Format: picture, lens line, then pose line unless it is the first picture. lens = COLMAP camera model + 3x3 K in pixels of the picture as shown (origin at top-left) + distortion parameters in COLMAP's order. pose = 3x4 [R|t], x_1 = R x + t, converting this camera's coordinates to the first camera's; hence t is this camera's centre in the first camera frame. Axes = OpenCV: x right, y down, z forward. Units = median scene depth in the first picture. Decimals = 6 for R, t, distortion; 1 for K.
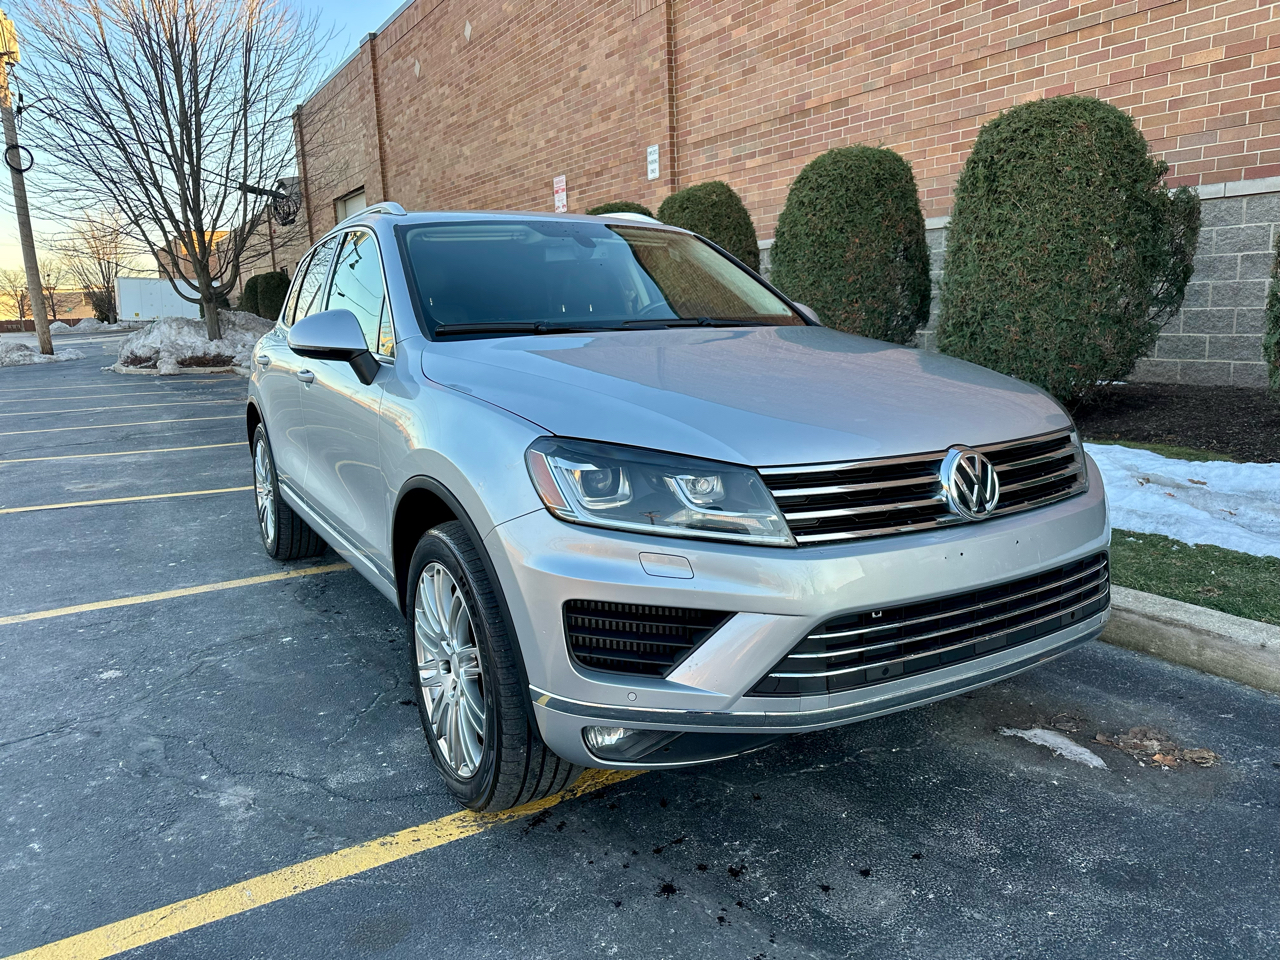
lens RADIAL K [[905.0, 0, 646.6], [0, 905.0, 471.1], [0, 0, 1]] dist [0.023574, -0.026445]
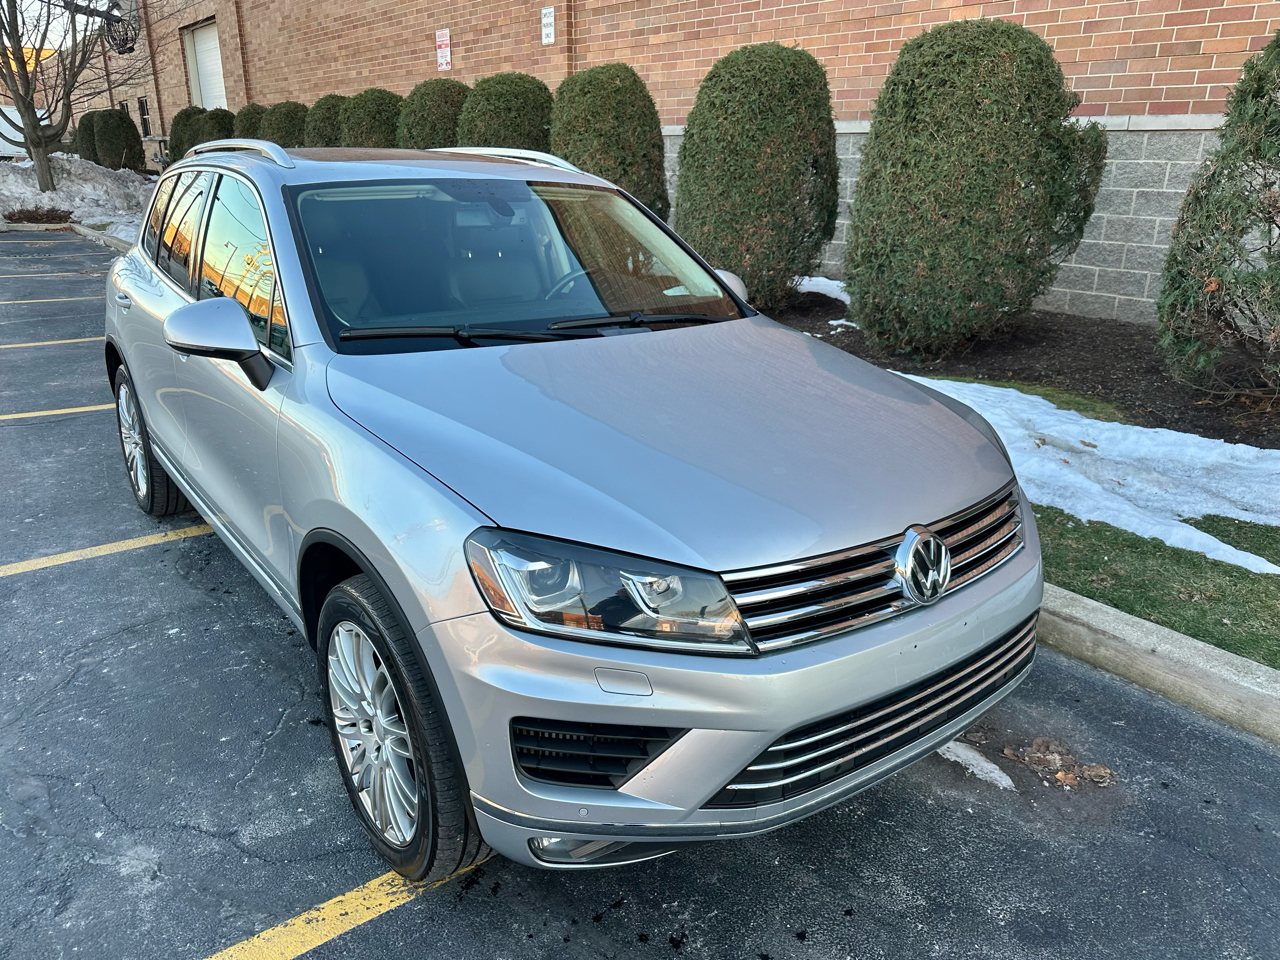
lens RADIAL K [[905.0, 0, 646.6], [0, 905.0, 471.1], [0, 0, 1]] dist [0.023574, -0.026445]
pose [[0.991472, 0.006586, 0.130151, -0.019693], [-0.025937, 0.988713, 0.147557, -0.063120], [-0.127711, -0.149675, 0.980453, 0.026500]]
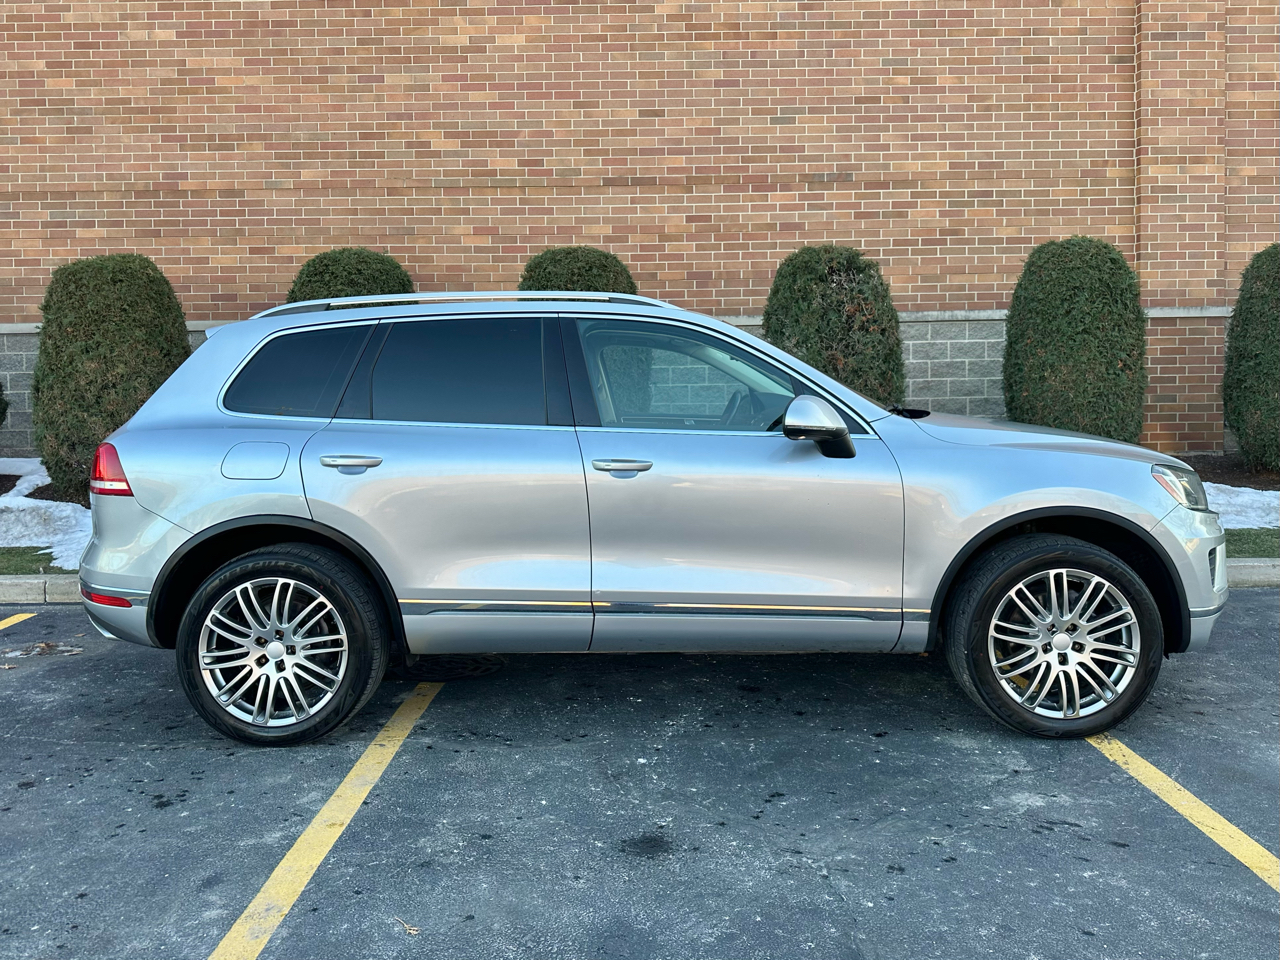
lens RADIAL K [[978.5, 0, 582.7], [0, 978.5, 424.0], [0, 0, 1]] dist [0.029753, -0.044773]
pose [[0.537717, -0.015918, 0.842975, -0.700961], [0.147636, 0.986152, -0.075553, -0.040259], [-0.830099, 0.165080, 0.532621, 0.253983]]
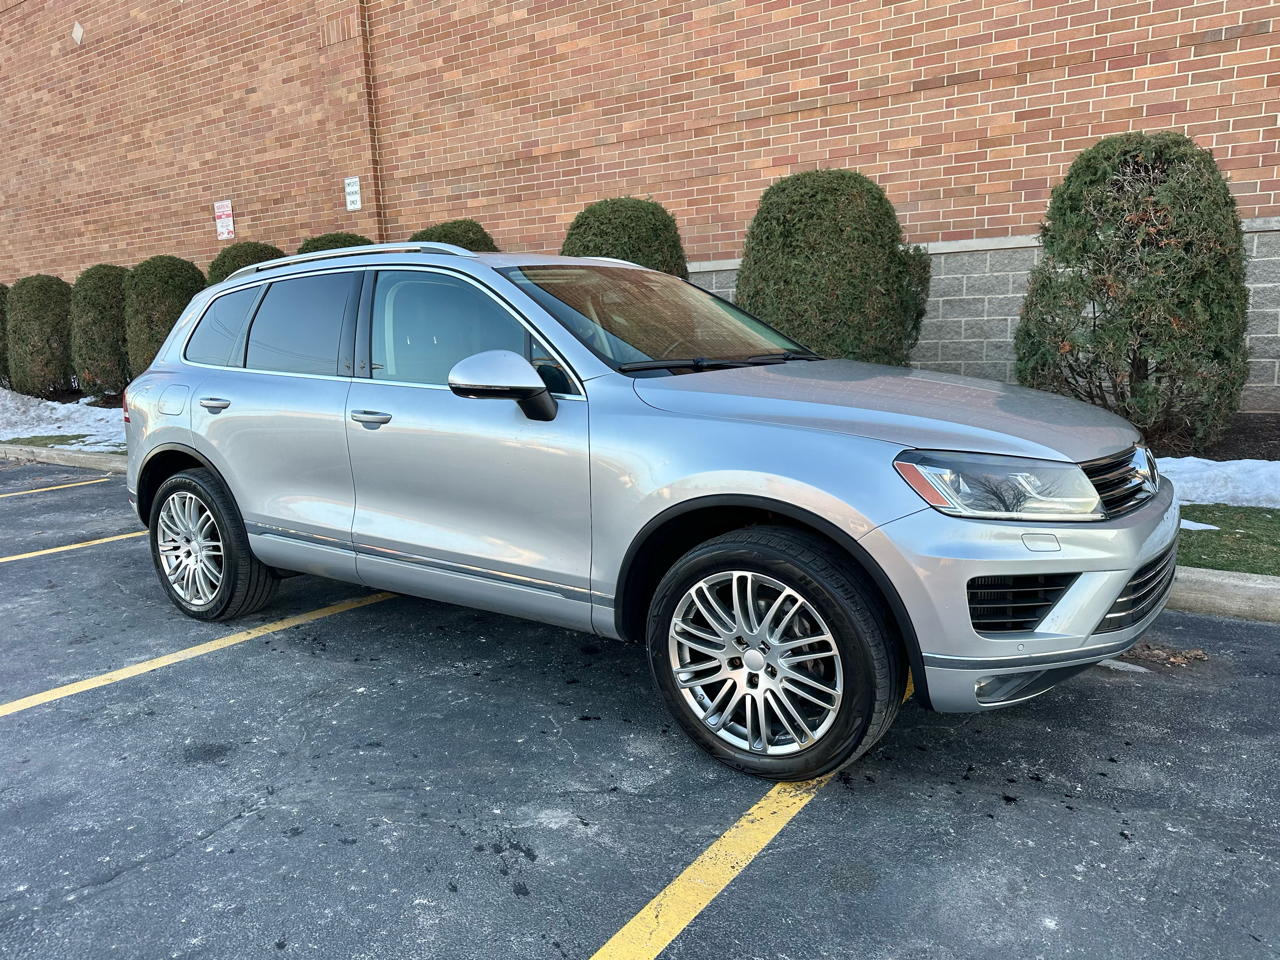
lens RADIAL K [[904.7, 0, 558.4], [0, 904.7, 493.6], [0, 0, 1]] dist [0.020135, -0.020224]
pose [[0.925050, -0.067844, 0.373737, -0.343943], [0.071457, 0.997435, 0.004195, -0.006605], [-0.373063, 0.022826, 0.927525, 0.013661]]
